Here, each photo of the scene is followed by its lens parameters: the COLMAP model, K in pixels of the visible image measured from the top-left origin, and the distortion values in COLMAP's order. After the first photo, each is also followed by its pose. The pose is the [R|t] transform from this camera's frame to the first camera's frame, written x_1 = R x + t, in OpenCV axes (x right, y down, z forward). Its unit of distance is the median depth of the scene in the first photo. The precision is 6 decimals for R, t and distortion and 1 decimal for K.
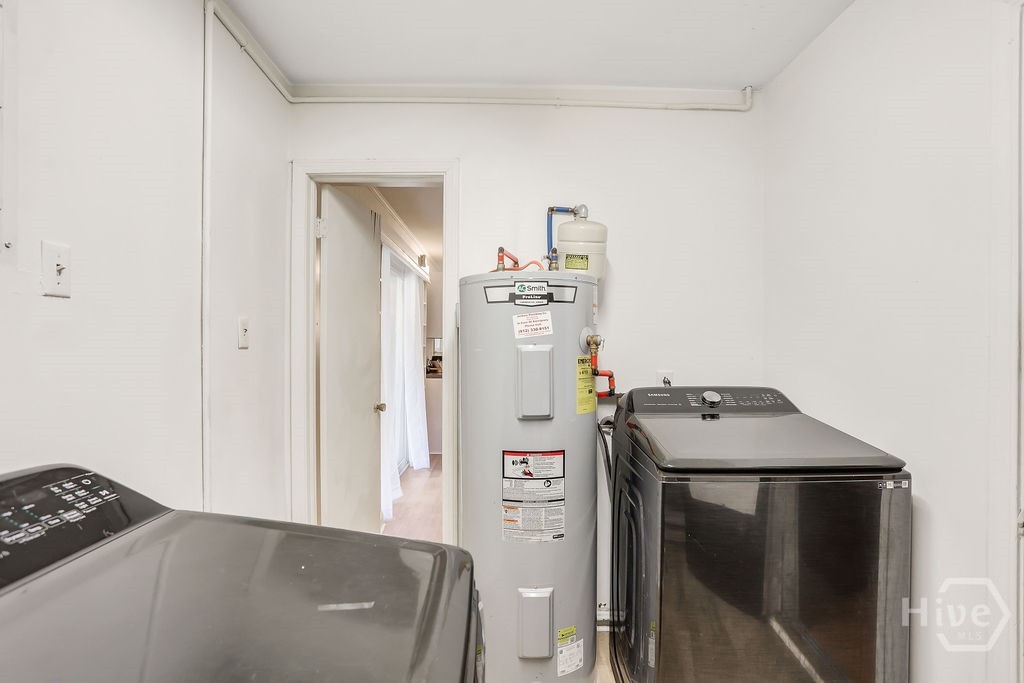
lens RADIAL K [[505.3, 0, 512.4], [0, 505.3, 328.0], [0, 0, 1]] dist [-0.064850, 0.030159]
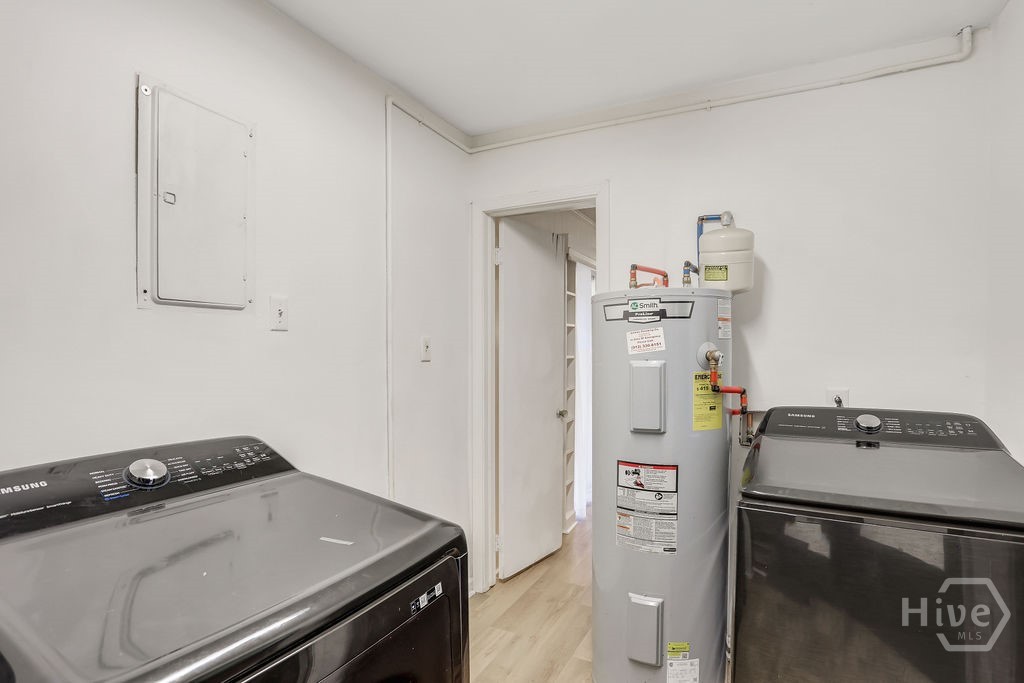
lens RADIAL K [[506.5, 0, 512.5], [0, 506.5, 338.3], [0, 0, 1]] dist [-0.062494, 0.030200]
pose [[0.884673, -0.012977, -0.466032, 0.280744], [0.016674, 0.999854, 0.003812, -0.020348], [0.465915, -0.011143, 0.884760, -0.036757]]
